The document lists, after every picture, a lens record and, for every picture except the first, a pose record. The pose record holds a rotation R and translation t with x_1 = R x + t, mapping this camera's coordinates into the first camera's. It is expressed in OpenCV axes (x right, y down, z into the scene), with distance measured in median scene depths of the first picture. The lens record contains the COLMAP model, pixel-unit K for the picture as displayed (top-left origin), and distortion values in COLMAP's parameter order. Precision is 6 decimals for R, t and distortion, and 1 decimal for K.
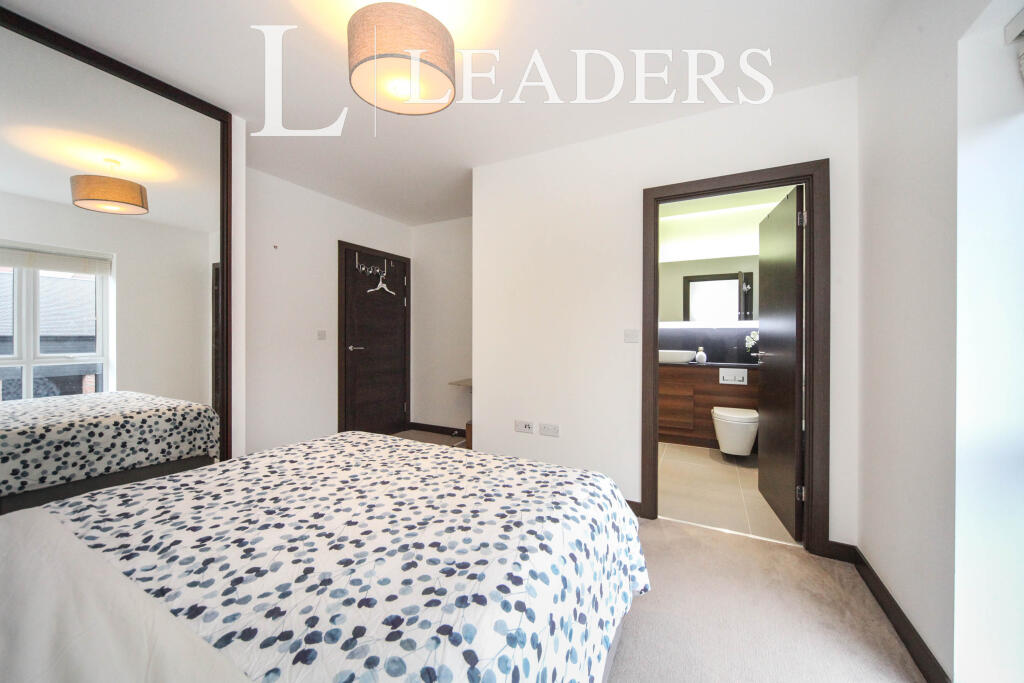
lens RADIAL K [[362.4, 0, 512.0], [0, 362.4, 341.5], [0, 0, 1]] dist [0.000180, 0.000001]
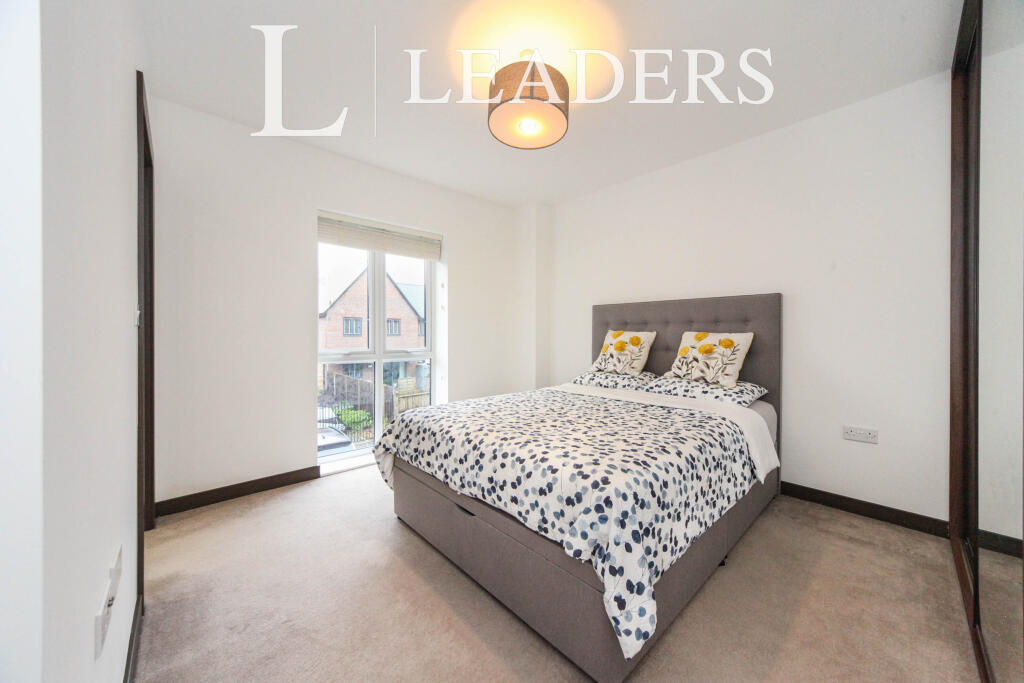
lens RADIAL K [[362.4, 0, 512.0], [0, 362.4, 341.5], [0, 0, 1]] dist [0.000180, 0.000001]
pose [[-0.932897, -0.010312, 0.359995, -0.701829], [-0.007110, 0.999923, 0.010219, 0.073070], [-0.360072, 0.006974, -0.932898, 2.354850]]
